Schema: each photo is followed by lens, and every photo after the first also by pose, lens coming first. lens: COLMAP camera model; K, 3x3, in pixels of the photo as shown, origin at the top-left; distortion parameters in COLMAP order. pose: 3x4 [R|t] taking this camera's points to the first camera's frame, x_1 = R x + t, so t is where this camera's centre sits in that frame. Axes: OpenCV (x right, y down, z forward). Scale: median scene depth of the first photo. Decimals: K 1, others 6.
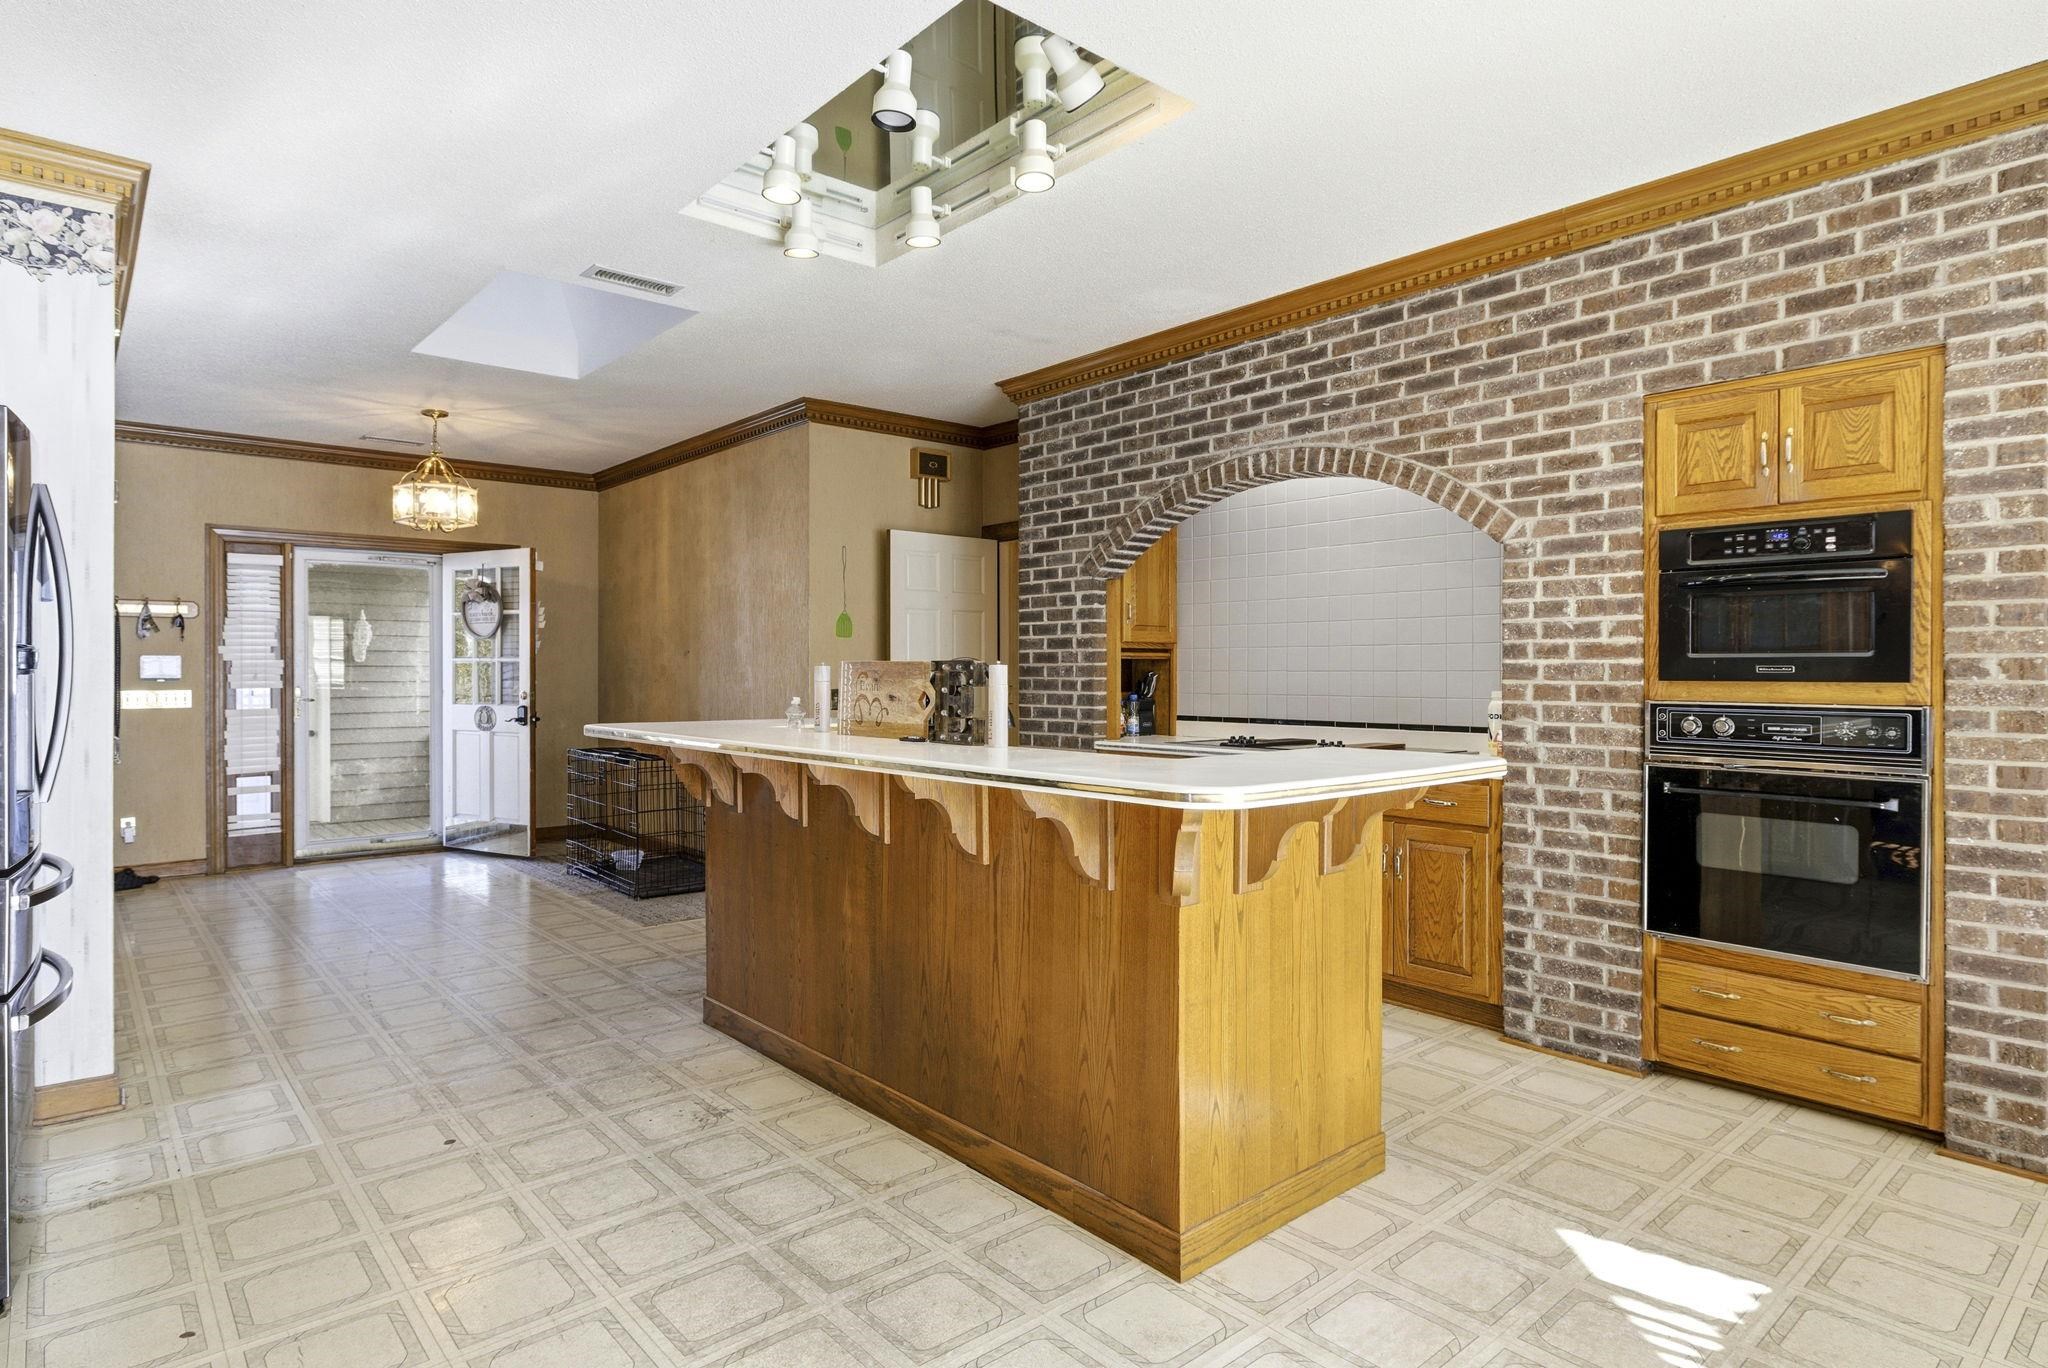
lens RADIAL K [[1094.1, 0, 1022.6], [0, 1094.1, 683.8], [0, 0, 1]] dist [-0.001132, 0.006600]
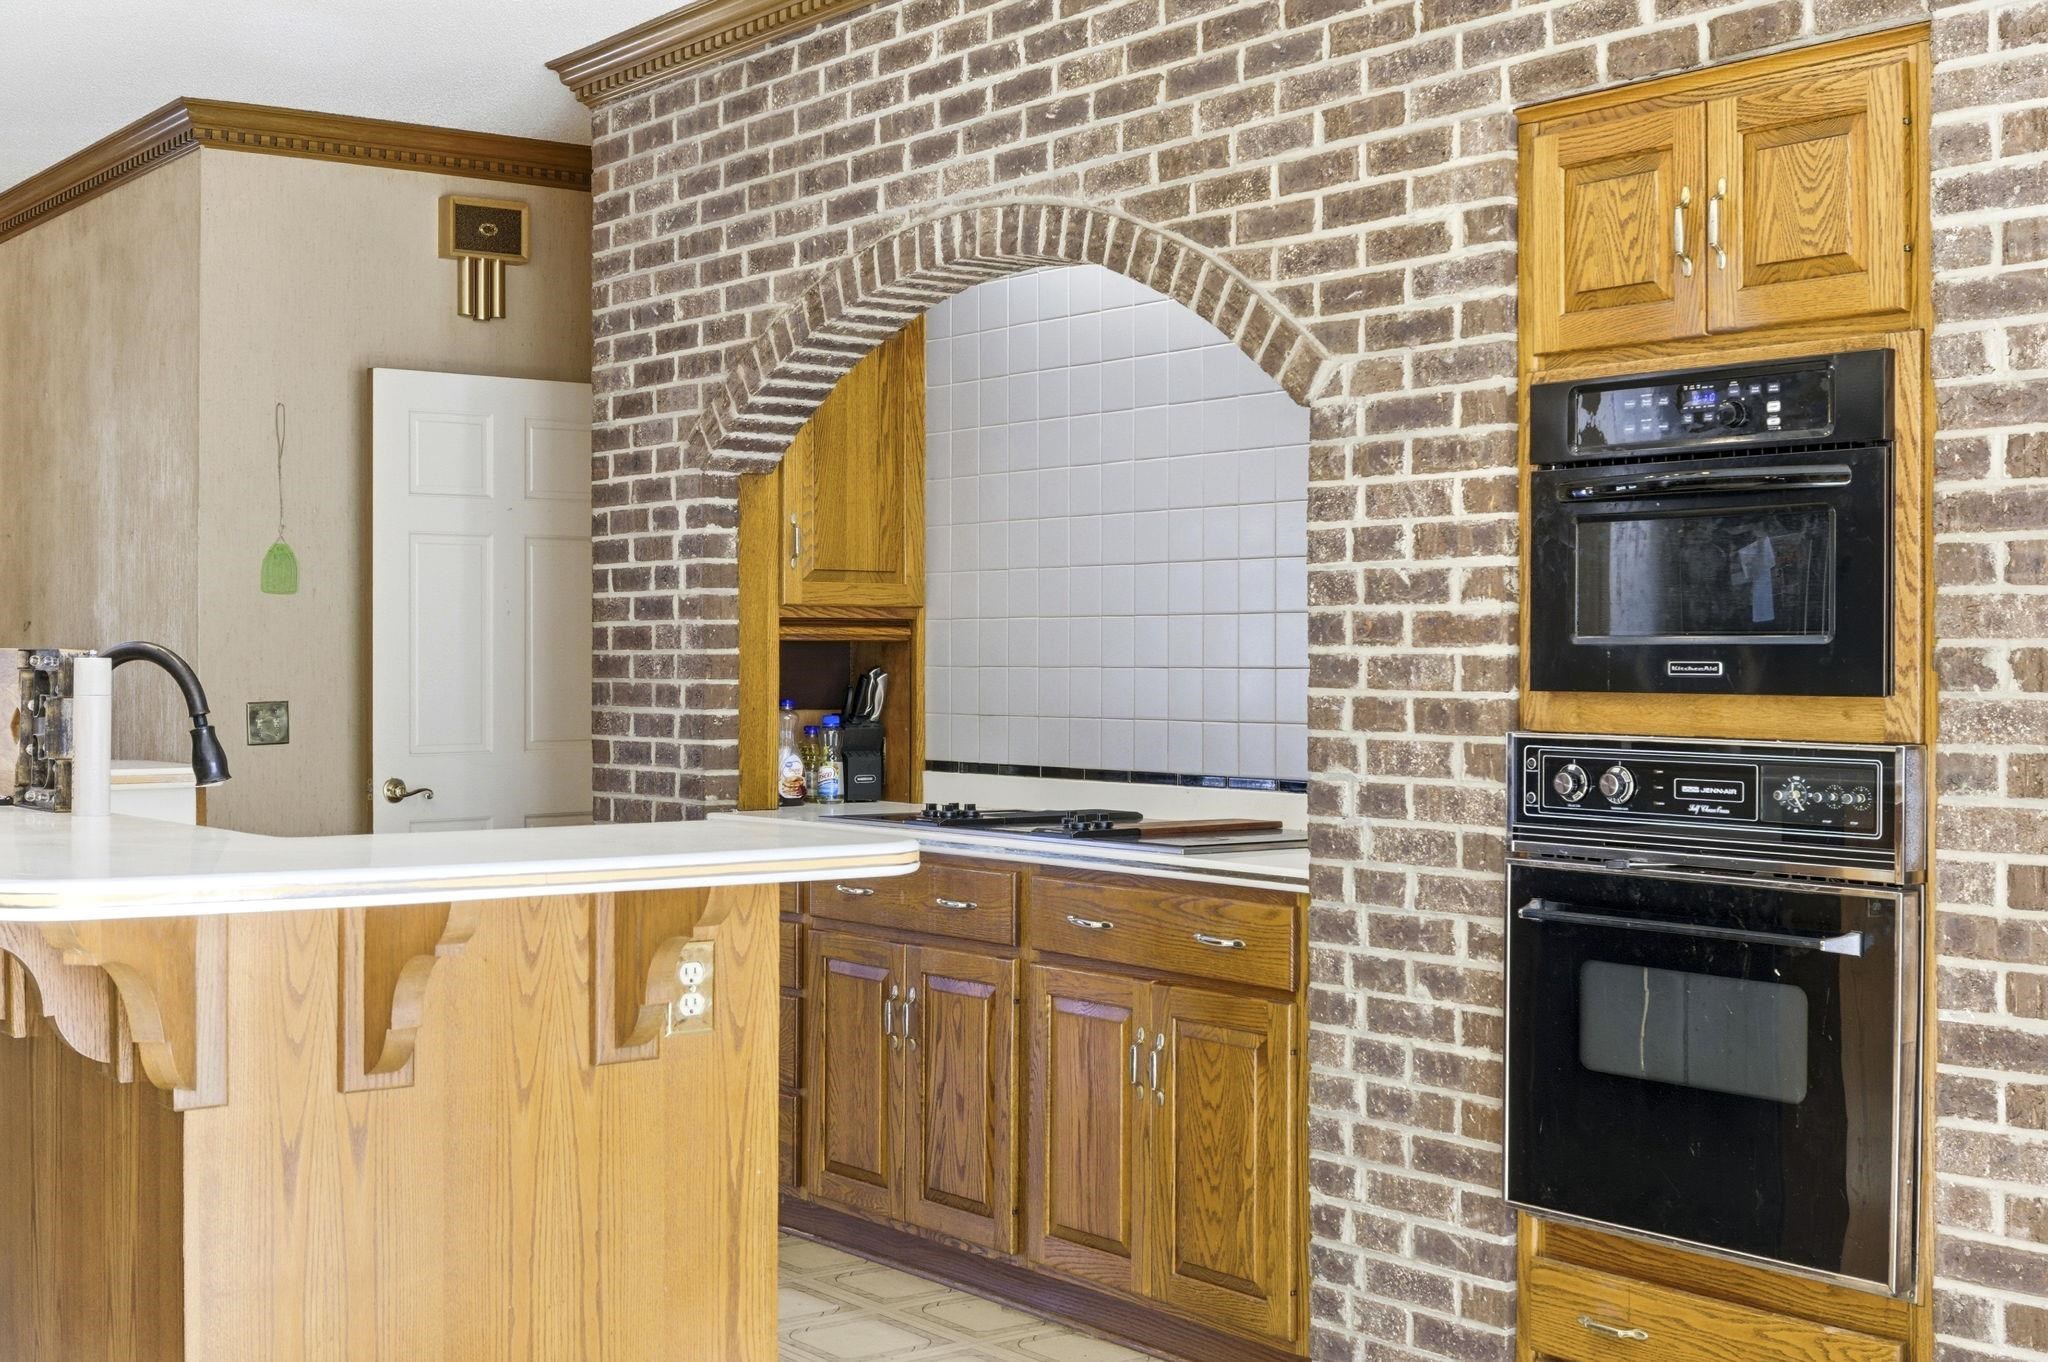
lens RADIAL K [[2520.4, 0, 1020.5], [0, 2520.4, 680.5], [0, 0, 1]] dist [-0.038934, 0.000000]
pose [[0.997954, 0.002415, -0.063895, 0.416136], [-0.002655, 0.999990, -0.003673, -0.002788], [0.063885, 0.003835, 0.997950, -0.133821]]
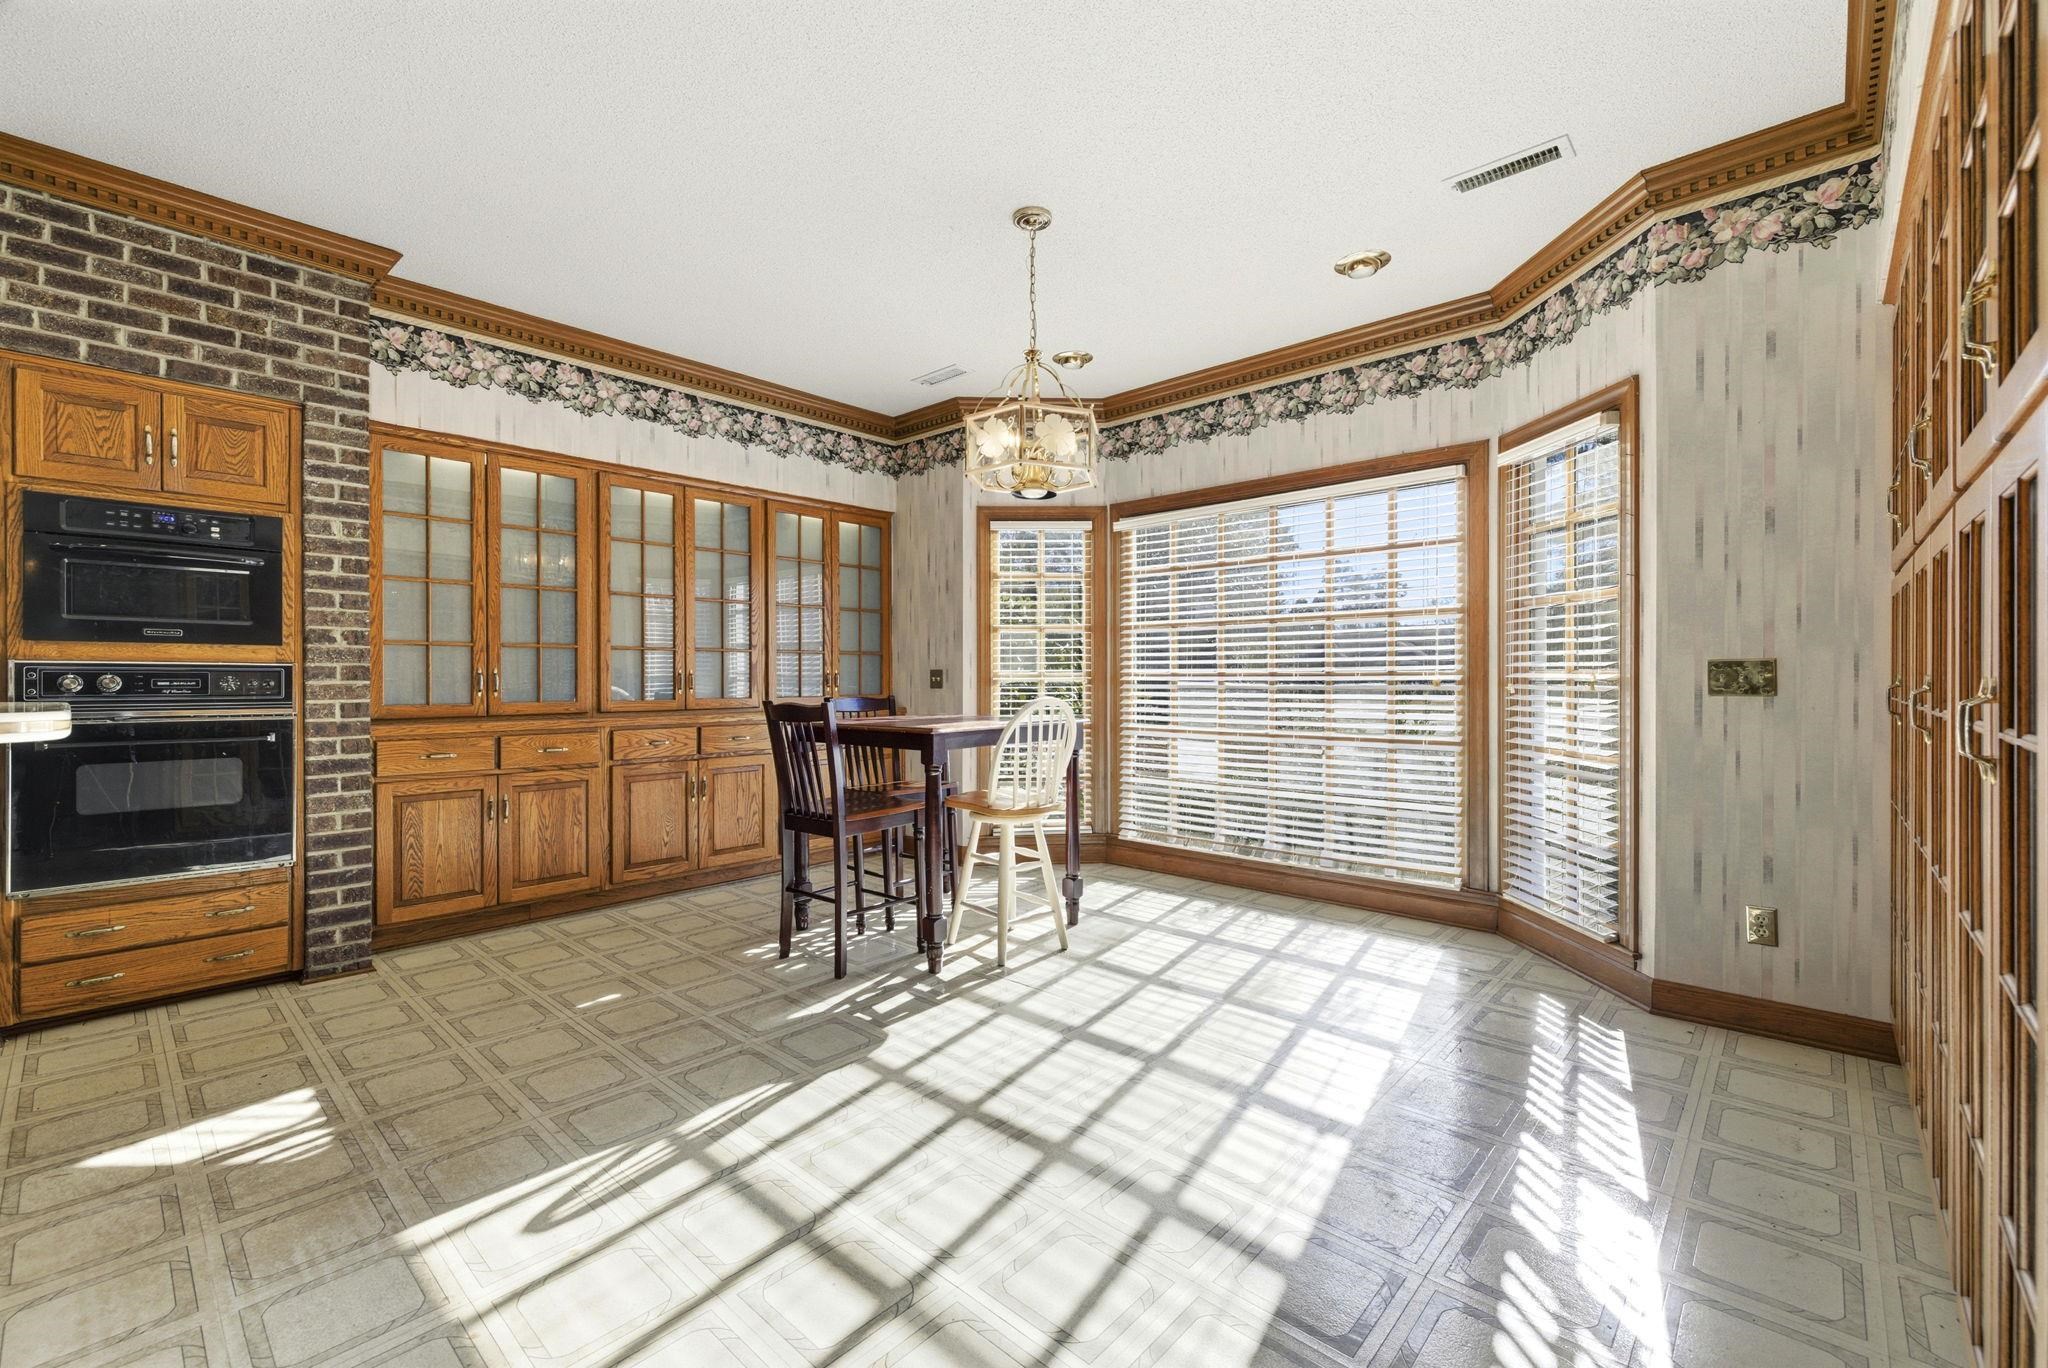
lens RADIAL K [[865.2, 0, 1025.4], [0, 865.2, 674.9], [0, 0, 1]] dist [0.001907, -0.000687]
pose [[-0.106680, -0.002306, 0.994291, -0.296242], [0.006021, 0.999977, 0.002966, 0.031354], [-0.994275, 0.006303, -0.106663, 0.171415]]
